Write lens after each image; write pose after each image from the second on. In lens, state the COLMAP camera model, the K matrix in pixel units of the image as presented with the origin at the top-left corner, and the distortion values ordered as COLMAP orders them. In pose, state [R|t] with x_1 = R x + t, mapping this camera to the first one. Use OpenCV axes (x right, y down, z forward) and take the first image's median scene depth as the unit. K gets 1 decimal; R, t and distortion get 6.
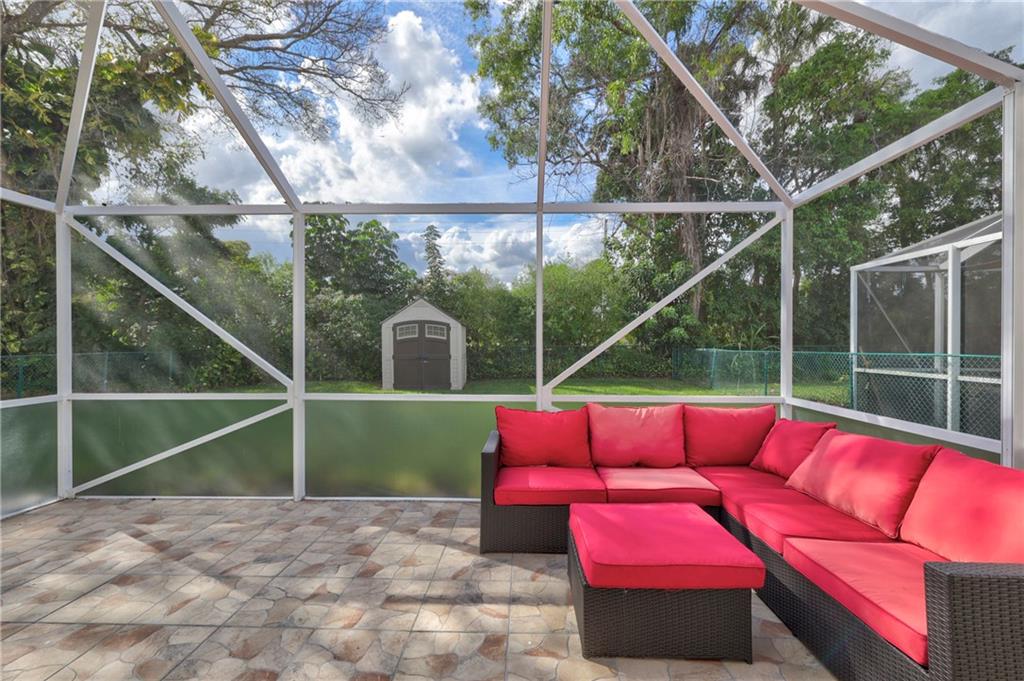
lens RADIAL K [[435.0, 0, 515.0], [0, 435.0, 344.7], [0, 0, 1]] dist [0.000042, 0.000132]
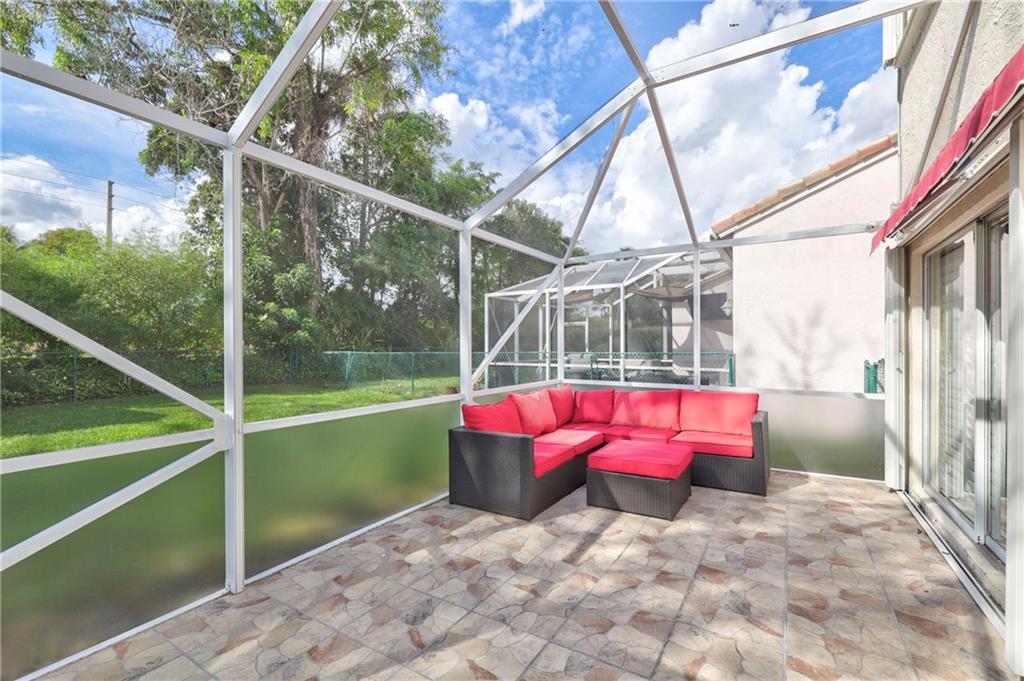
lens RADIAL K [[438.5, 0, 513.5], [0, 438.5, 345.0], [0, 0, 1]] dist [0.000067, -0.000022]
pose [[0.511051, -0.000909, 0.859550, -0.875702], [0.006110, 0.999978, -0.002575, -0.002977], [-0.859529, 0.006568, 0.511046, 0.321498]]
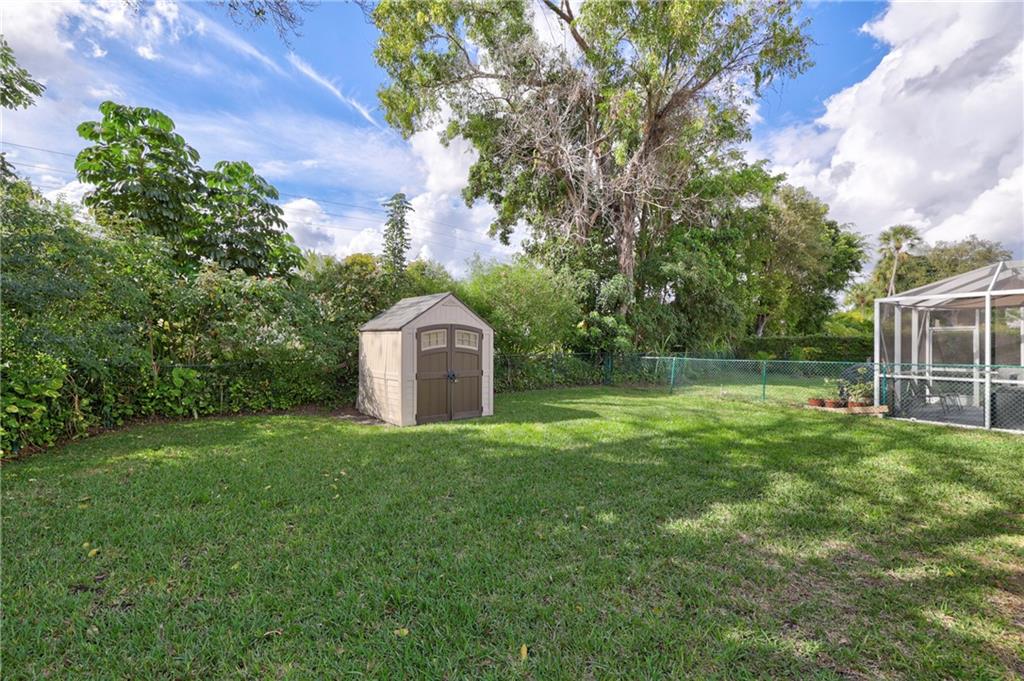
lens RADIAL K [[446.5, 0, 517.7], [0, 446.5, 341.5], [0, 0, 1]] dist [0.001012, 0.000072]
pose [[0.810057, 0.006813, 0.586311, -1.749851], [-0.000478, 0.999940, -0.010958, -0.058291], [-0.586351, 0.008597, 0.810012, 1.023927]]
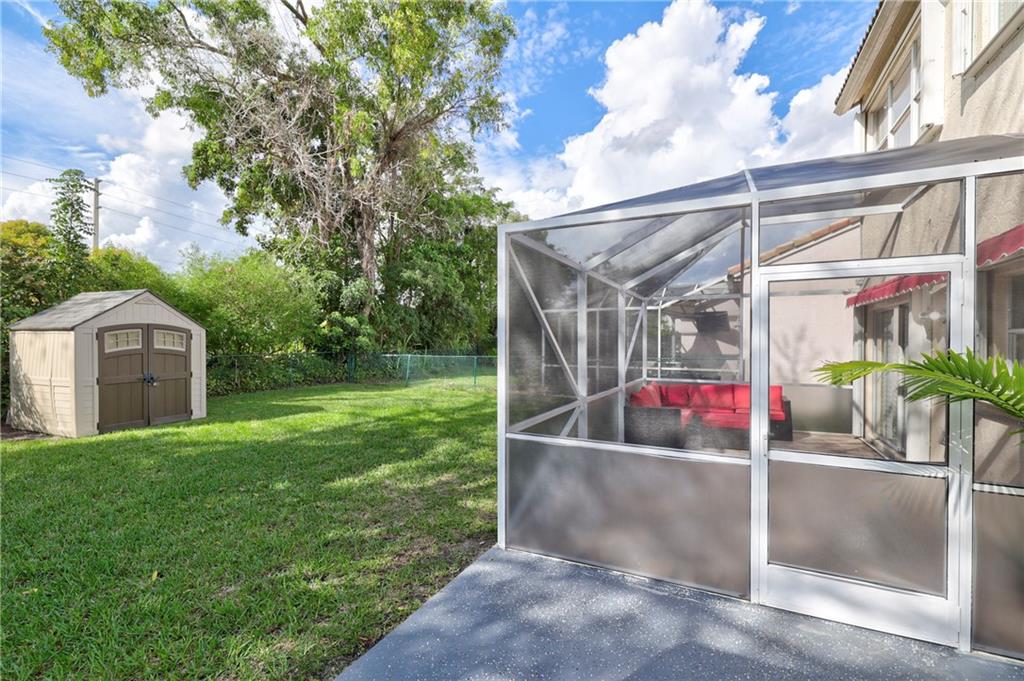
lens RADIAL K [[438.5, 0, 513.5], [0, 438.5, 345.0], [0, 0, 1]] dist [0.000067, -0.000022]
pose [[0.433773, -0.005578, 0.901005, -1.820884], [0.005623, 0.999978, 0.003483, -0.067964], [-0.901005, 0.003555, 0.433795, 0.580411]]
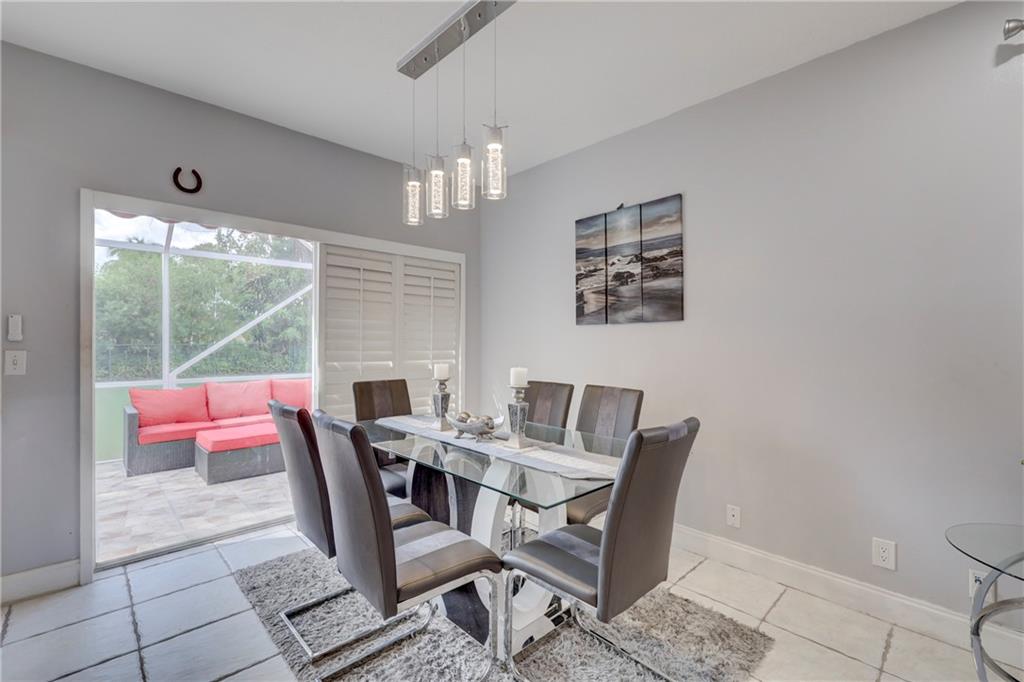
lens RADIAL K [[447.4, 0, 510.3], [0, 447.4, 343.1], [0, 0, 1]] dist [0.000867, 0.000071]
pose [[0.709920, -0.001152, 0.704282, -0.182252], [-0.000631, 0.999997, 0.002272, -0.009557], [-0.704282, -0.002057, 0.709917, -0.878051]]
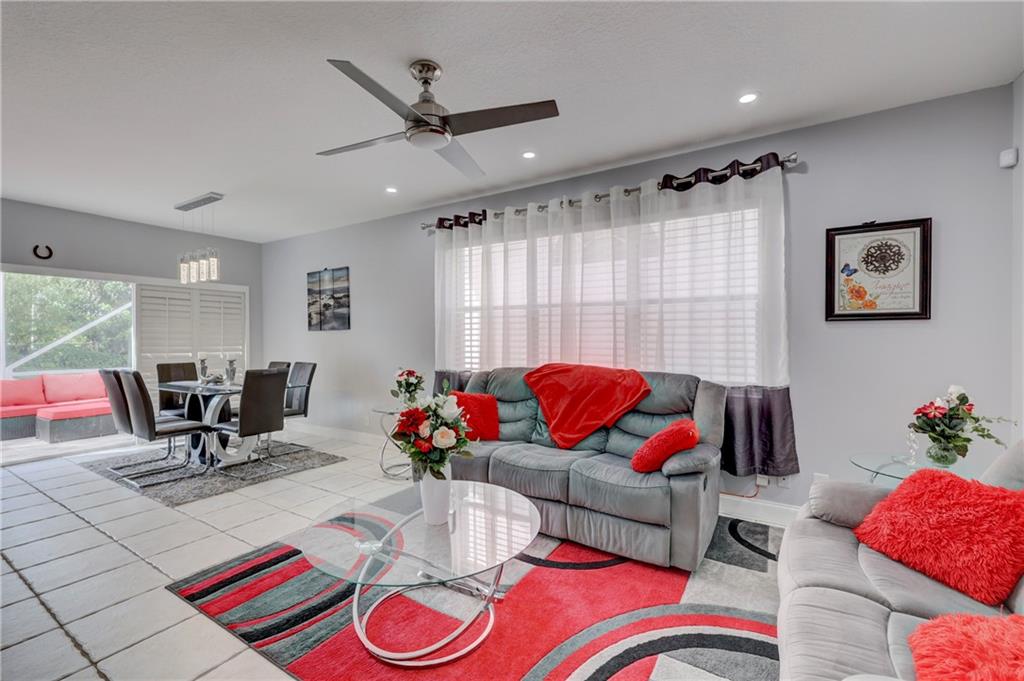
lens RADIAL K [[428.0, 0, 512.0], [0, 428.0, 340.5], [0, 0, 1]] dist [0.002664, 0.000493]
pose [[0.503172, -0.006271, 0.864163, -0.428035], [0.007152, 0.999970, 0.003092, -0.008956], [-0.864156, 0.004624, 0.503202, -1.765110]]
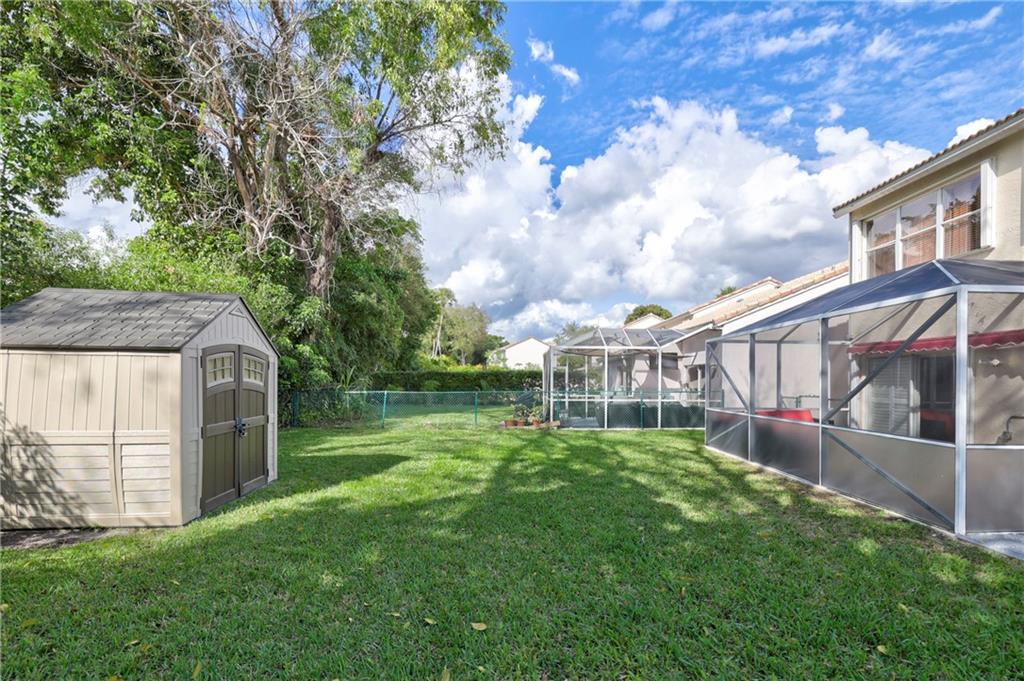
lens RADIAL K [[435.9, 0, 533.7], [0, 435.9, 381.3], [0, 0, 1]] dist [0.000022, 0.000018]
pose [[-0.036670, -0.004050, 0.999319, -2.133919], [0.002178, 0.999989, 0.004133, -0.058653], [-0.999325, 0.002328, -0.036660, 2.194999]]
